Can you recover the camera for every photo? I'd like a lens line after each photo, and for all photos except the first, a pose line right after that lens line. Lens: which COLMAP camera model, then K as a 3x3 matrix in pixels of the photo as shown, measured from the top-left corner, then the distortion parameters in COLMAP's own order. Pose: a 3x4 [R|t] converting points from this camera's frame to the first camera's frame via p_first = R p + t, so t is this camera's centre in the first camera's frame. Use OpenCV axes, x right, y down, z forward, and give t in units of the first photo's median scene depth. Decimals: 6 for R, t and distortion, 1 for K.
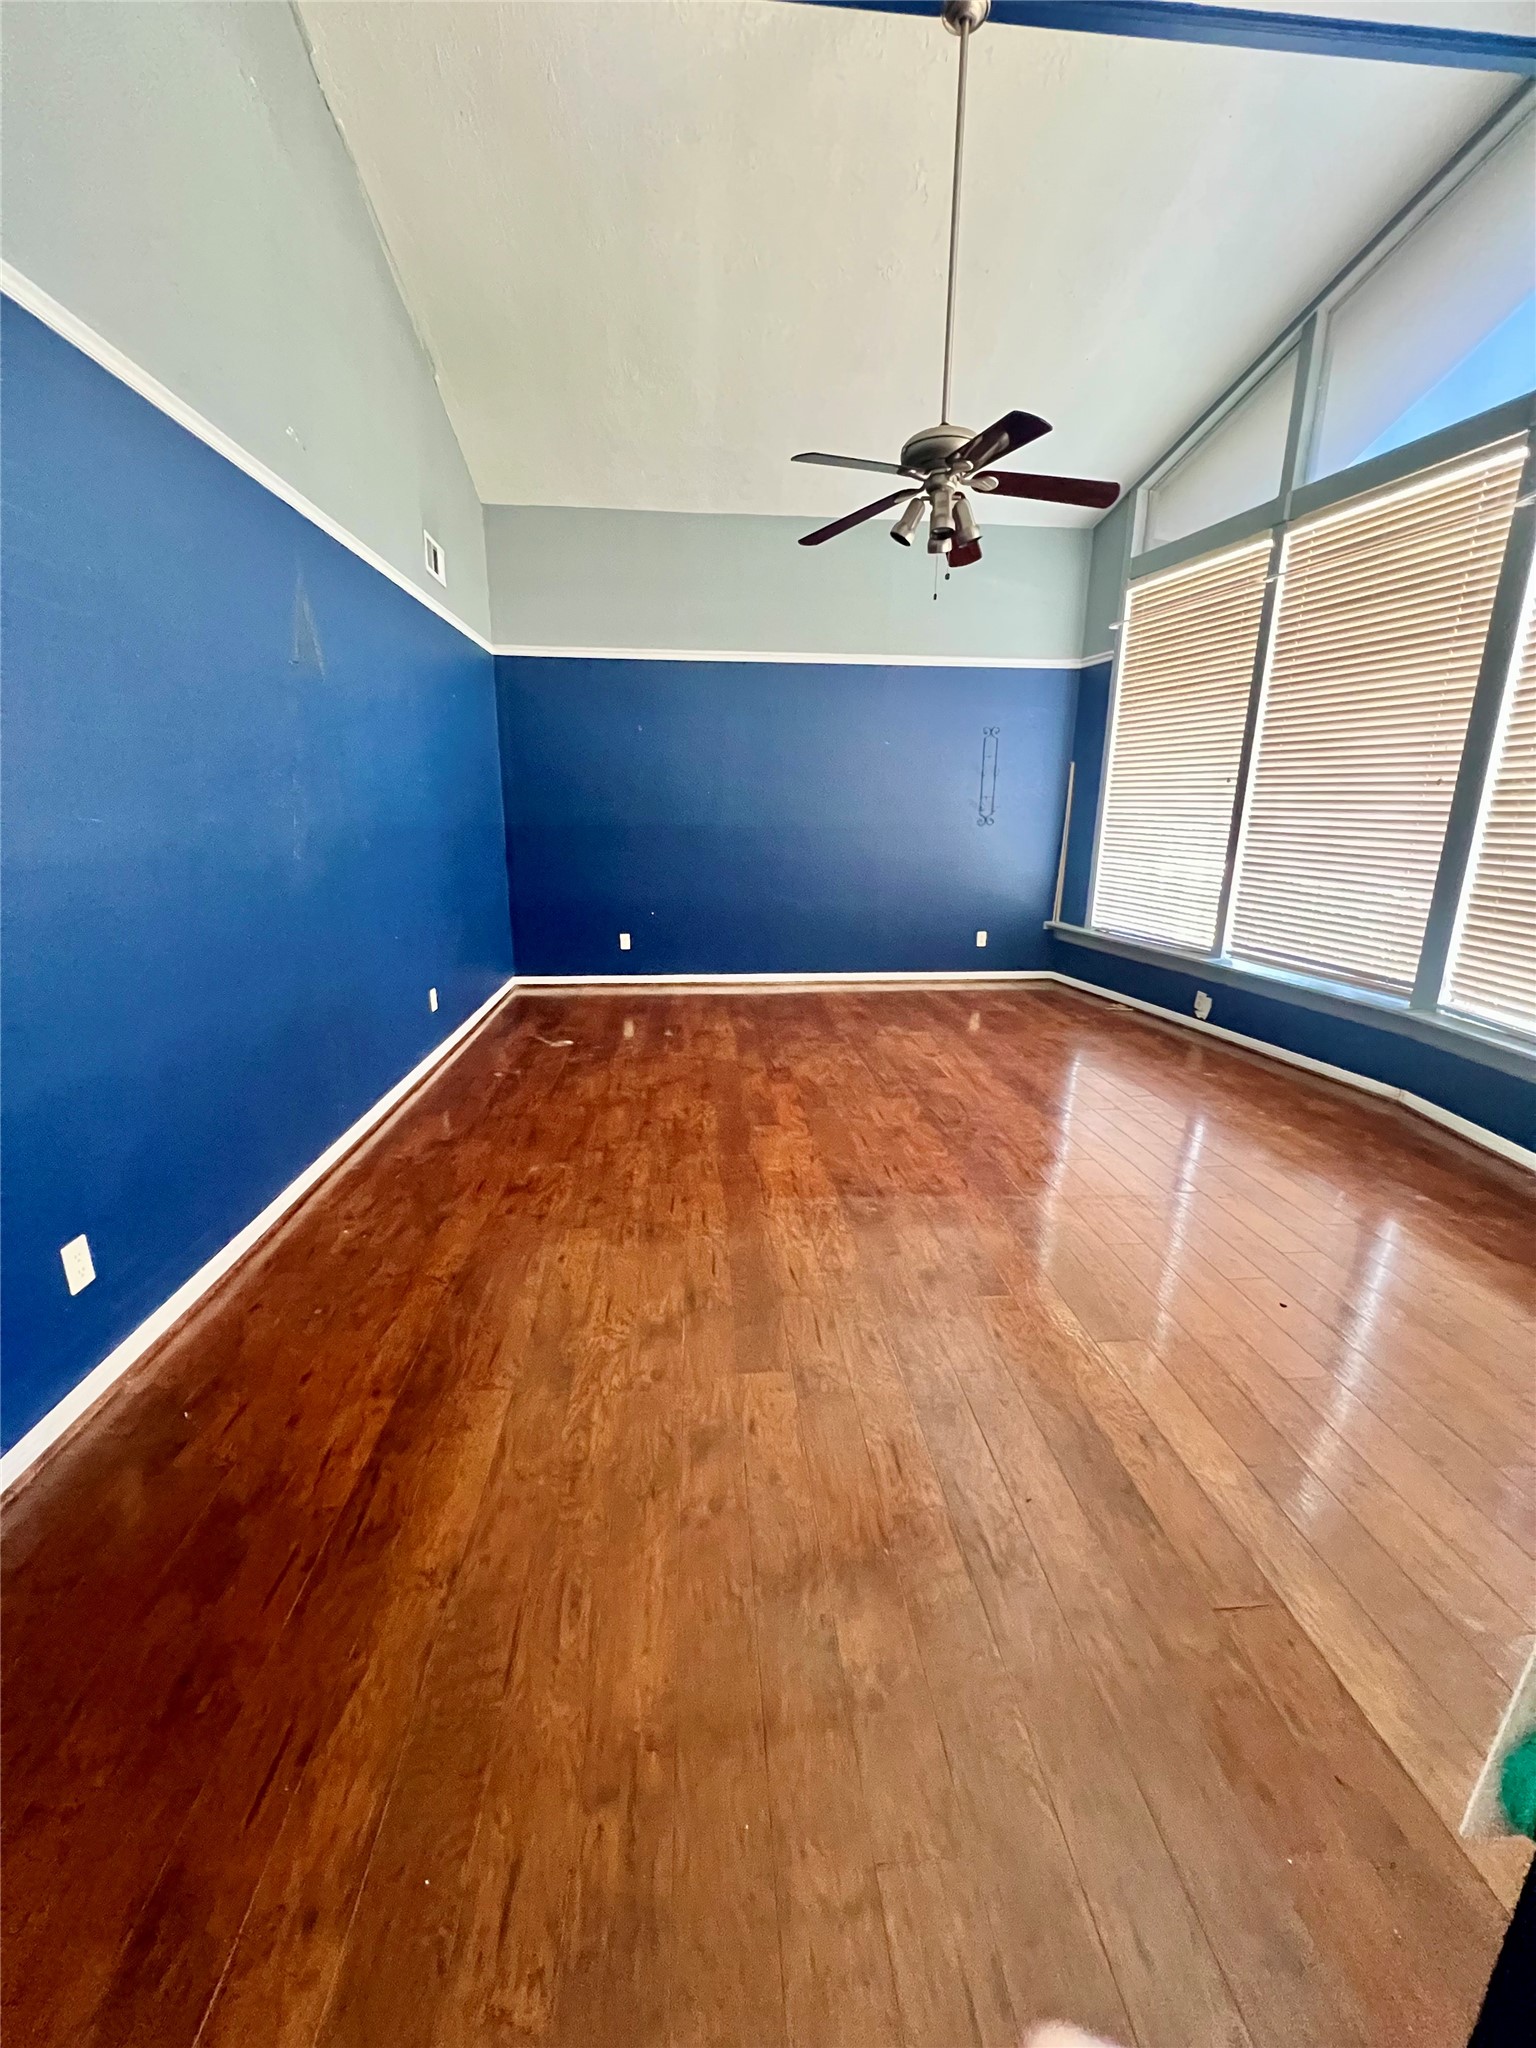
lens RADIAL K [[820.0, 0, 762.7], [0, 820.0, 1020.1], [0, 0, 1]] dist [-0.002295, -0.000190]
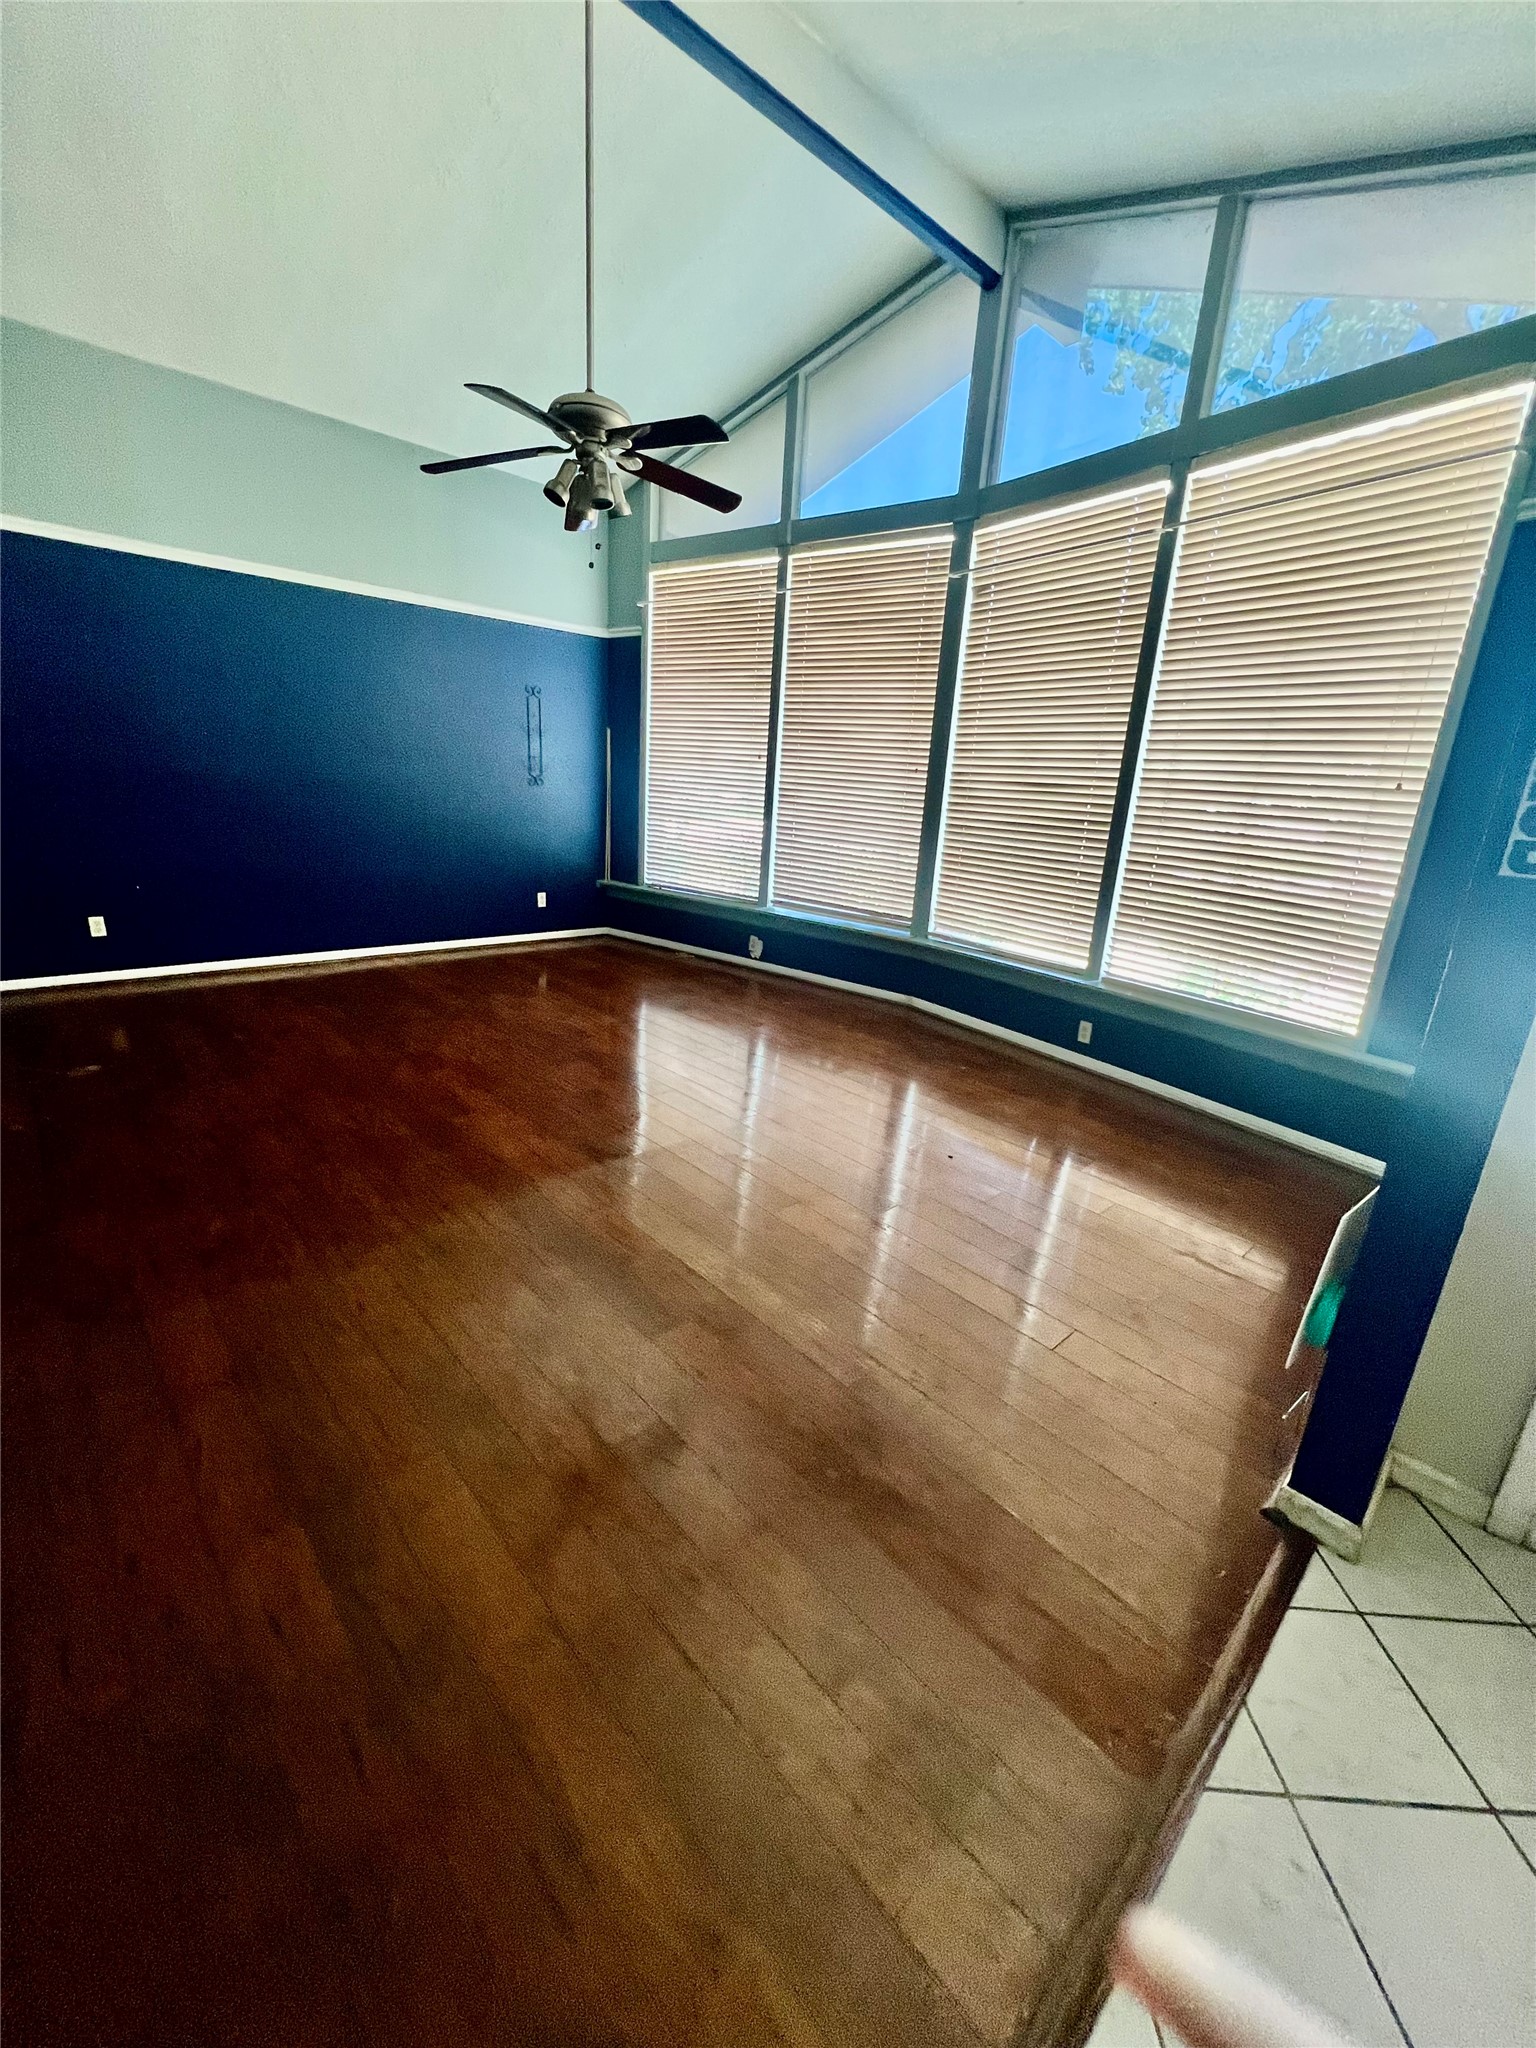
lens RADIAL K [[820.0, 0, 776.5], [0, 820.0, 1020.2], [0, 0, 1]] dist [-0.002295, -0.000190]
pose [[0.787101, -0.137318, 0.601345, -0.182198], [0.105019, 0.990504, 0.088725, -0.016037], [-0.607819, -0.006683, 0.794048, 0.033268]]
